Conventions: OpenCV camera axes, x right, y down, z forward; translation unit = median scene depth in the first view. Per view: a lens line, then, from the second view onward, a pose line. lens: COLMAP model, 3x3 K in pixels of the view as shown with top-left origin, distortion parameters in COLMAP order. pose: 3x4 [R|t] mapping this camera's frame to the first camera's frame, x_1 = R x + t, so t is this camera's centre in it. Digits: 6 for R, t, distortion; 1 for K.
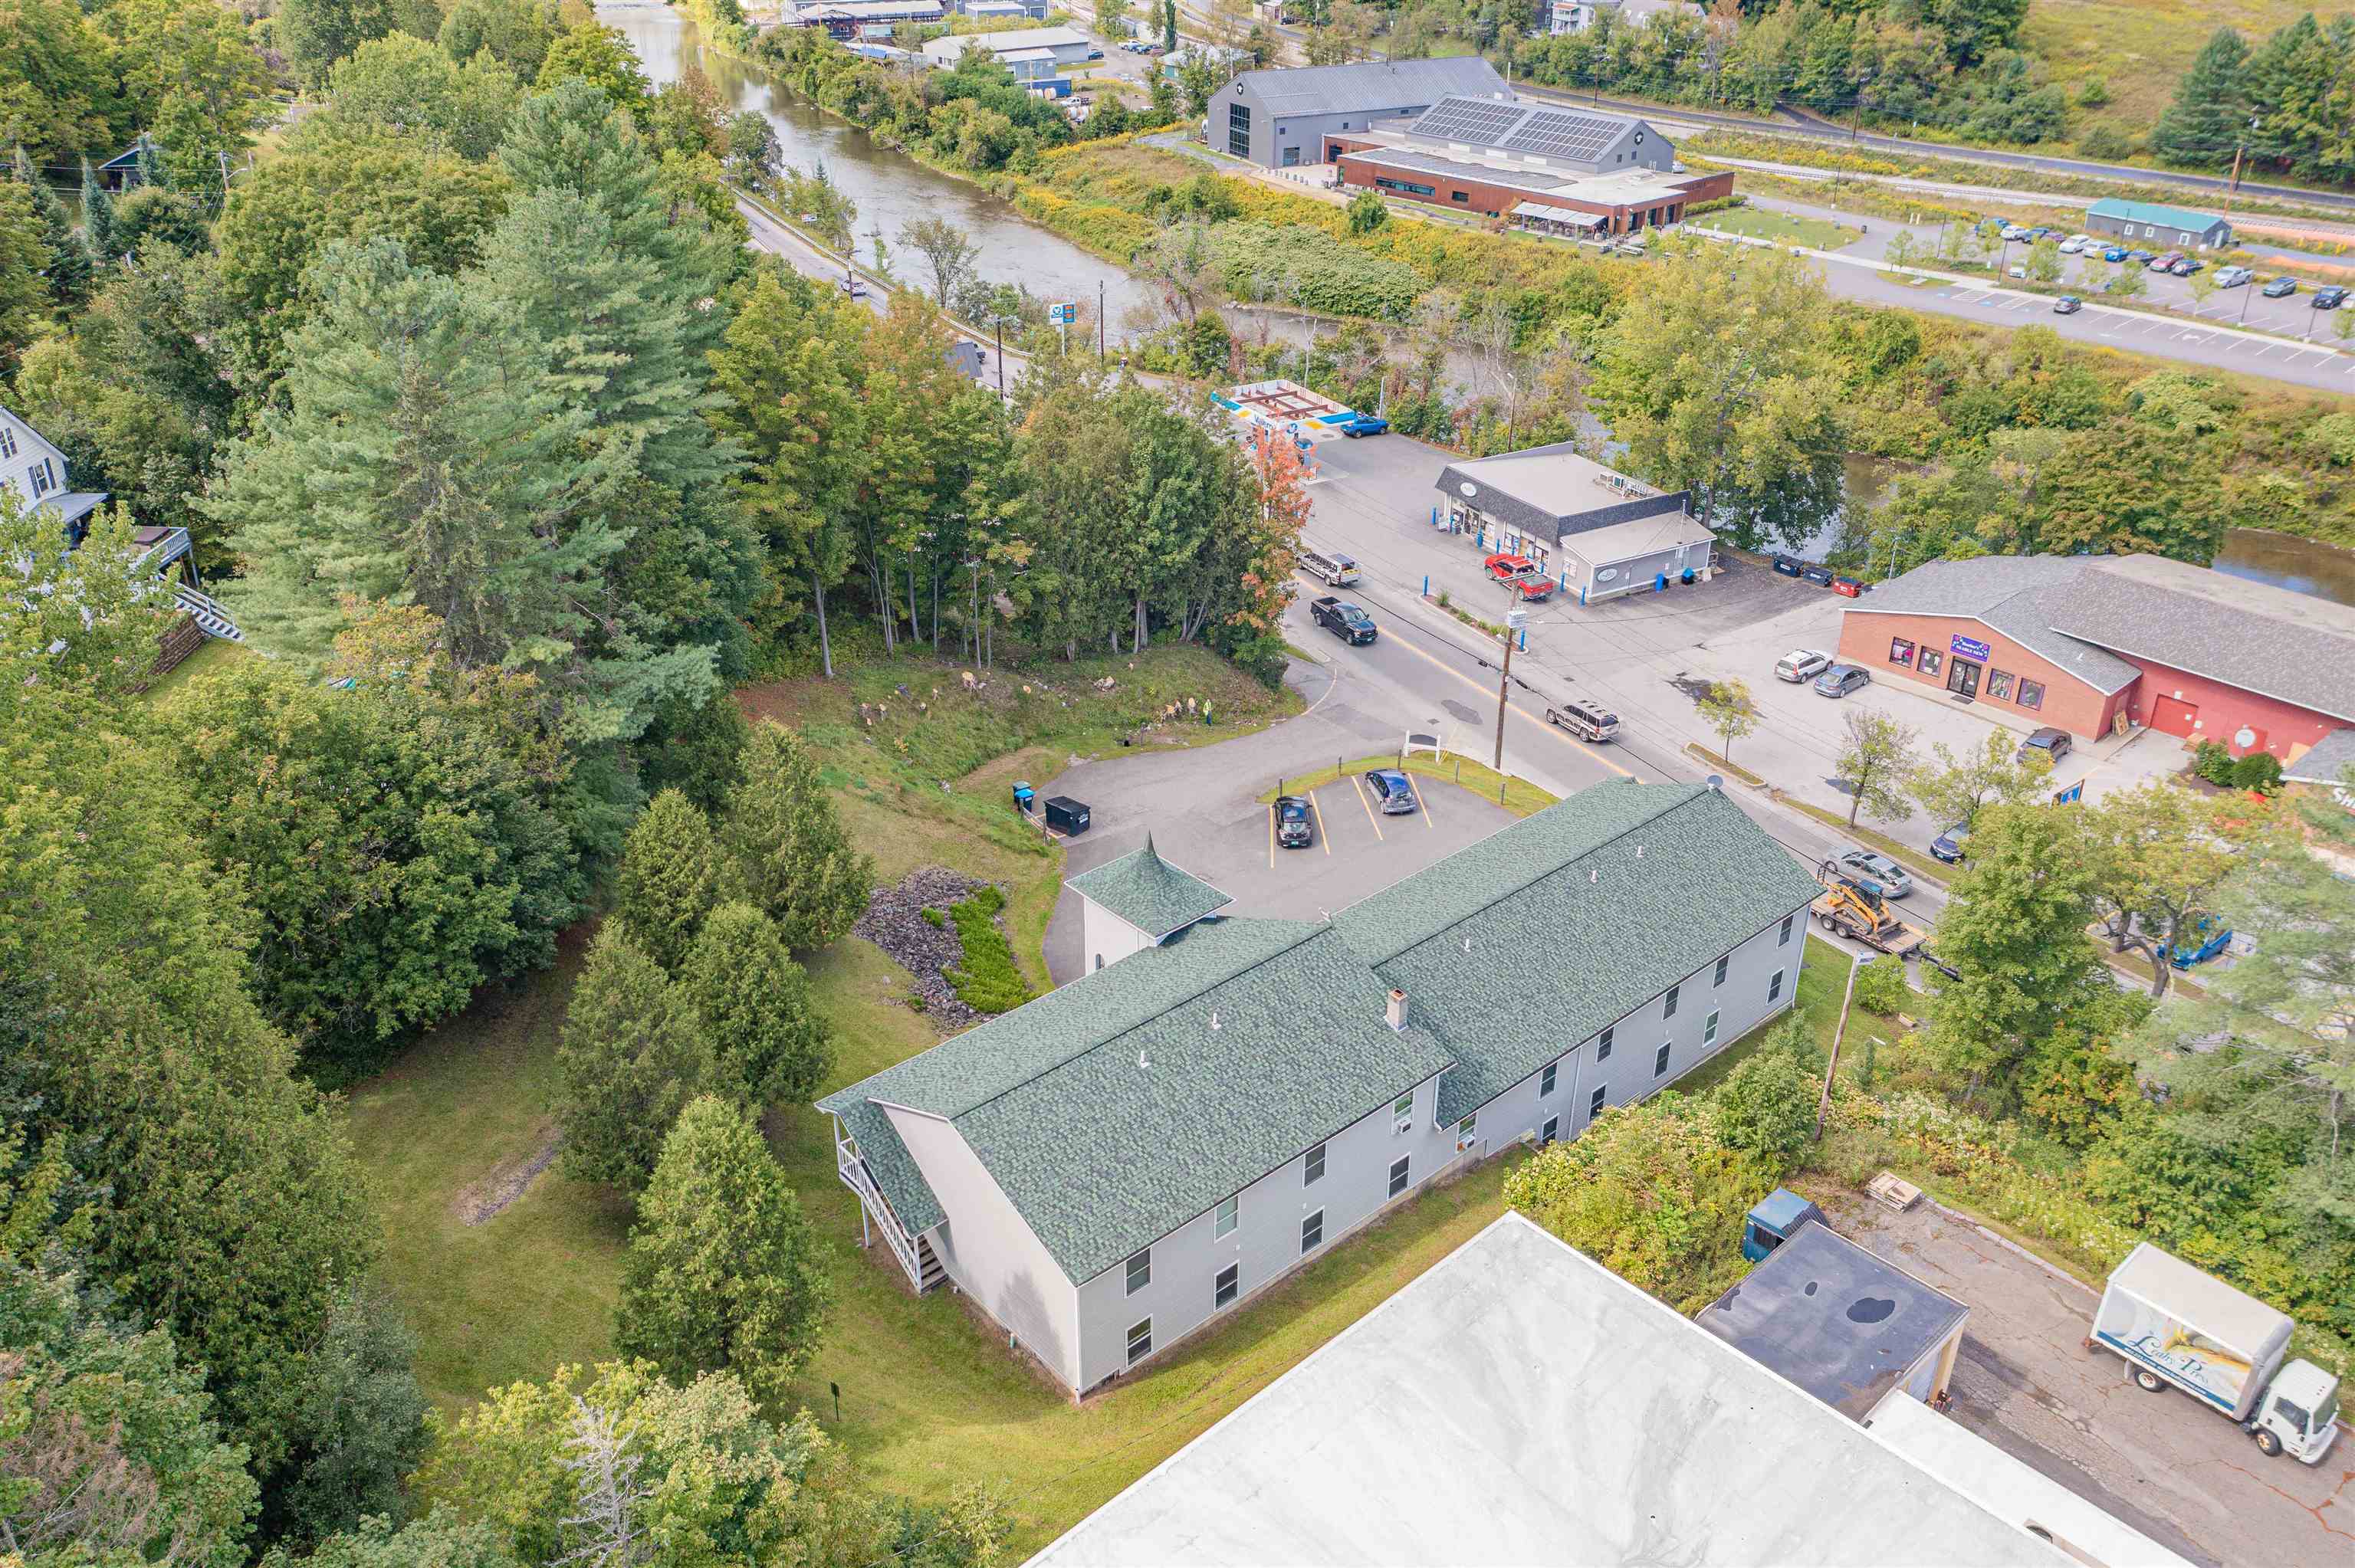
lens RADIAL K [[1882.8, 0, 1177.5], [0, 1882.8, 784.0], [0, 0, 1]] dist [-0.013961, 0.006090]
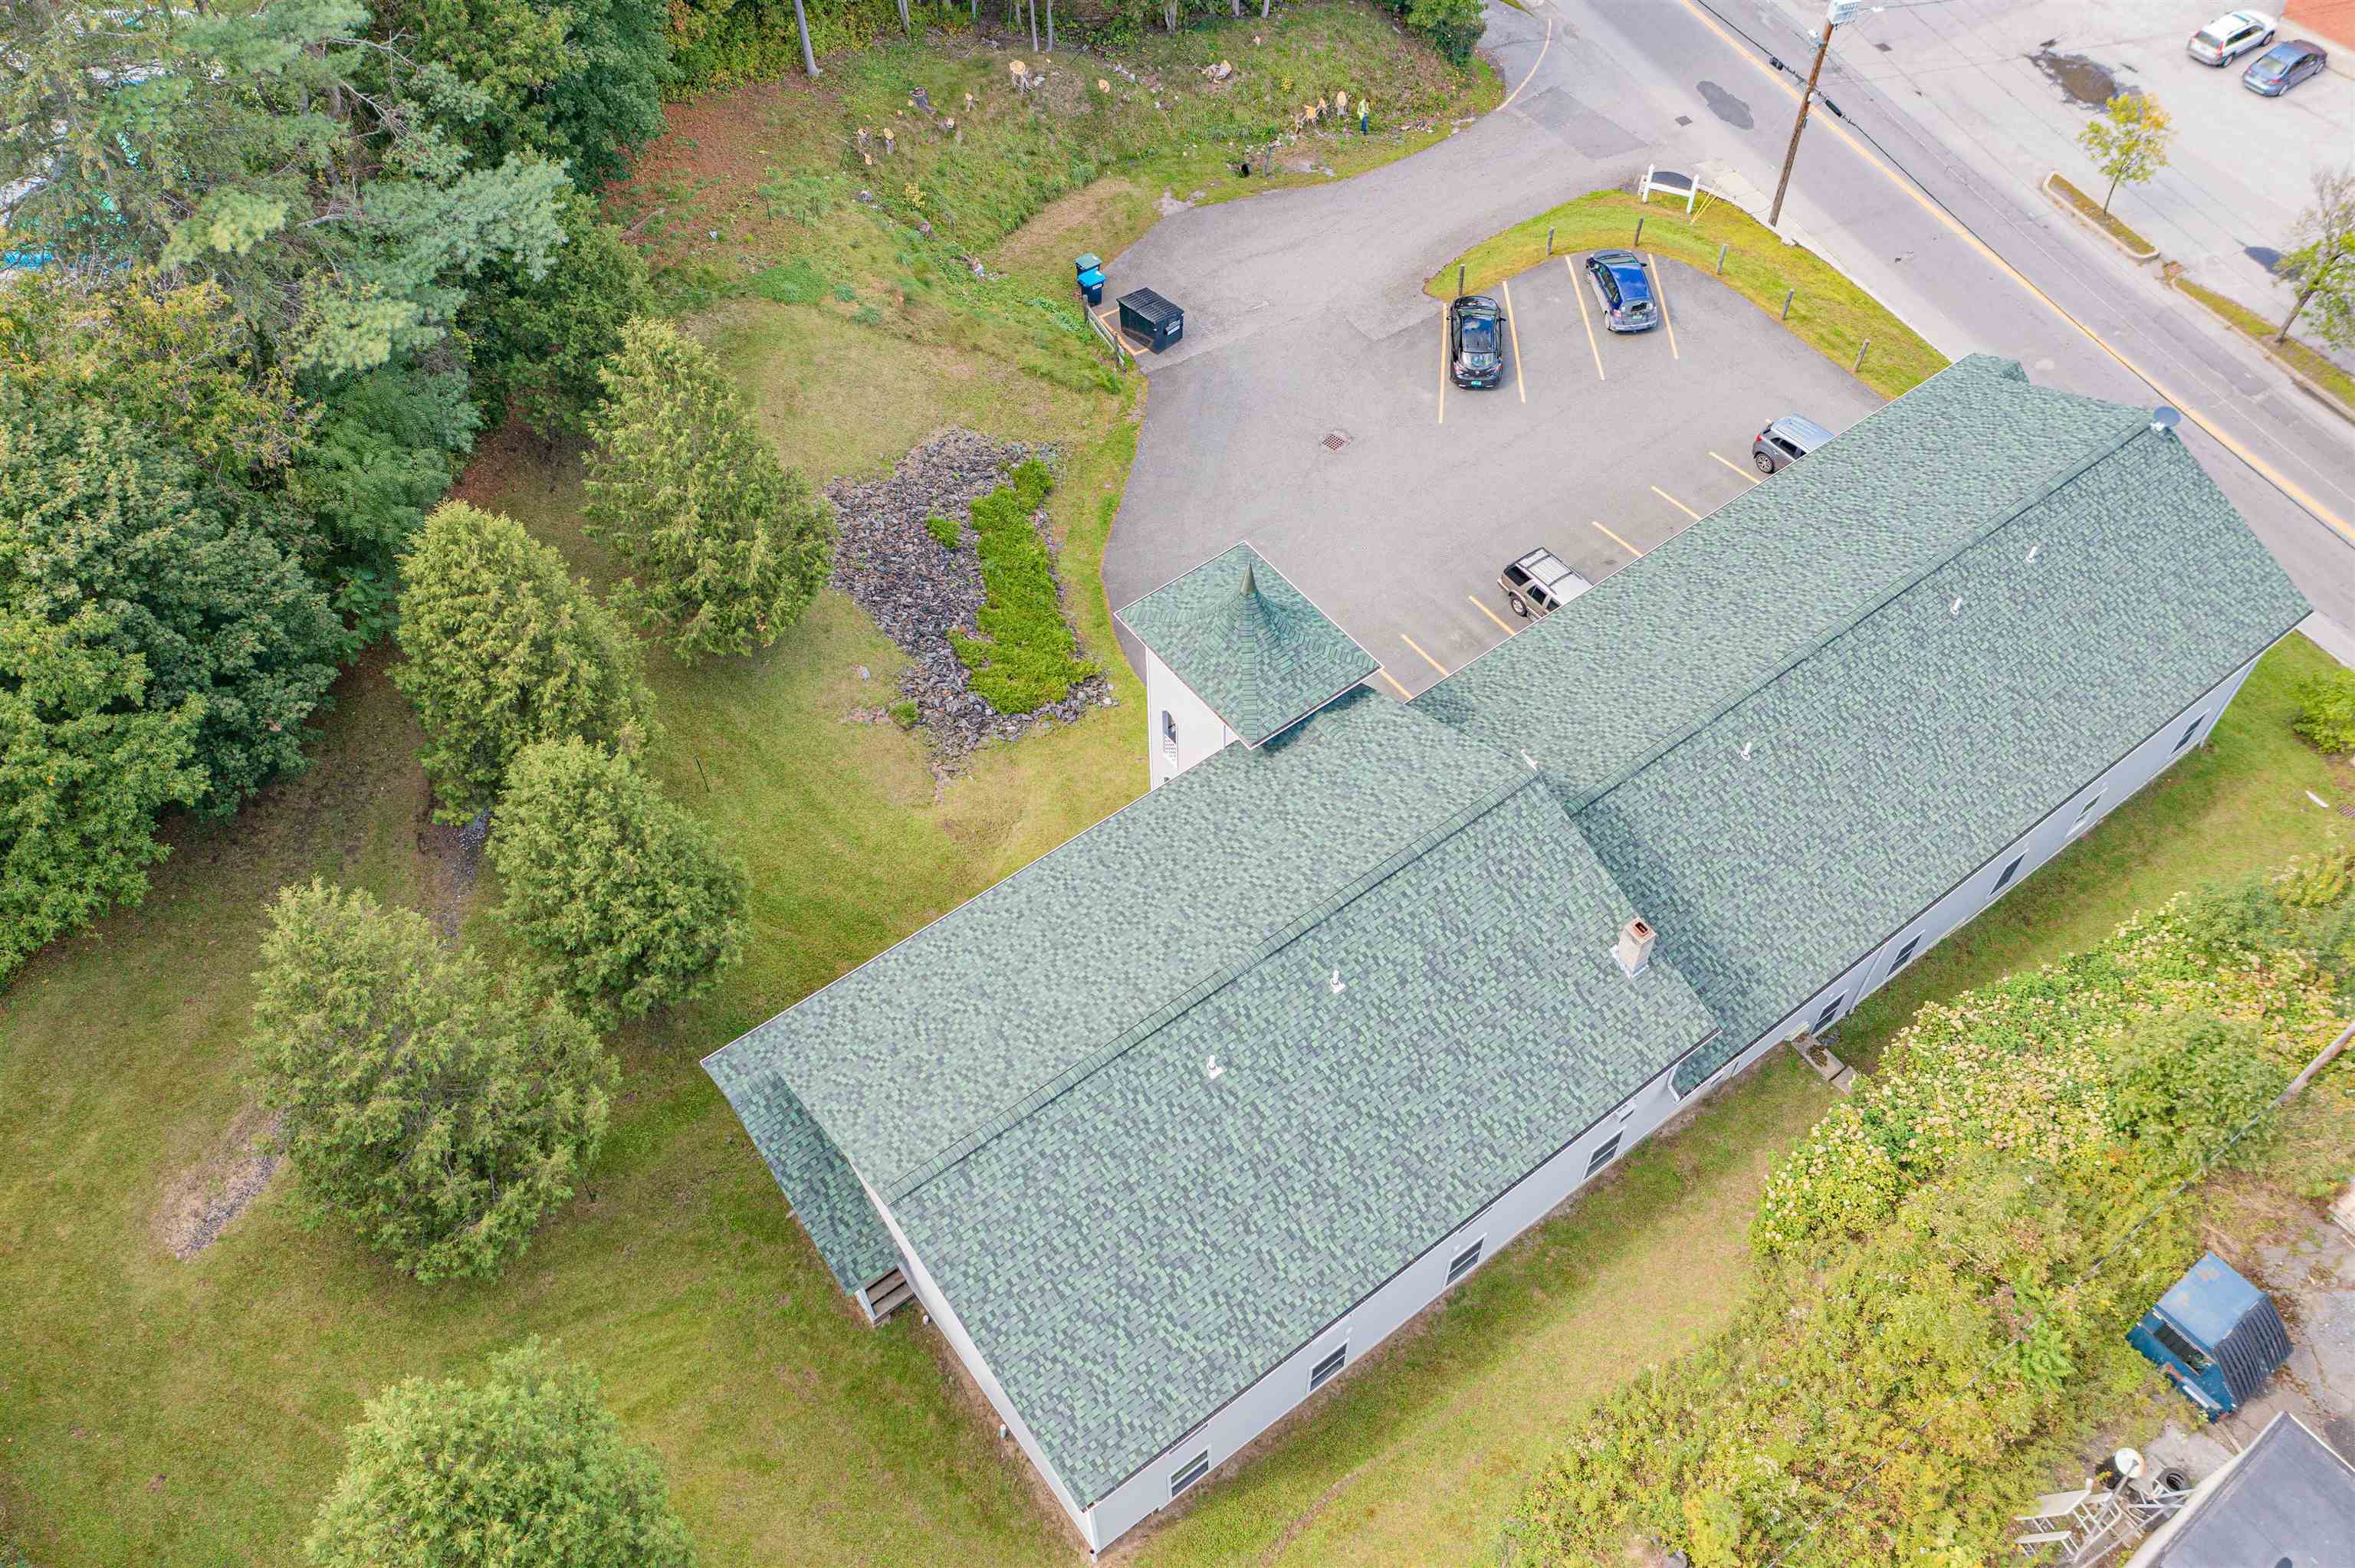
lens RADIAL K [[1882.8, 0, 1177.5], [0, 1882.8, 784.0], [0, 0, 1]] dist [-0.013961, 0.006090]
pose [[0.996957, 0.053245, -0.056942, 0.000141], [-0.024575, 0.907827, 0.418625, -0.143665], [0.073983, -0.415952, 0.906372, 0.360247]]
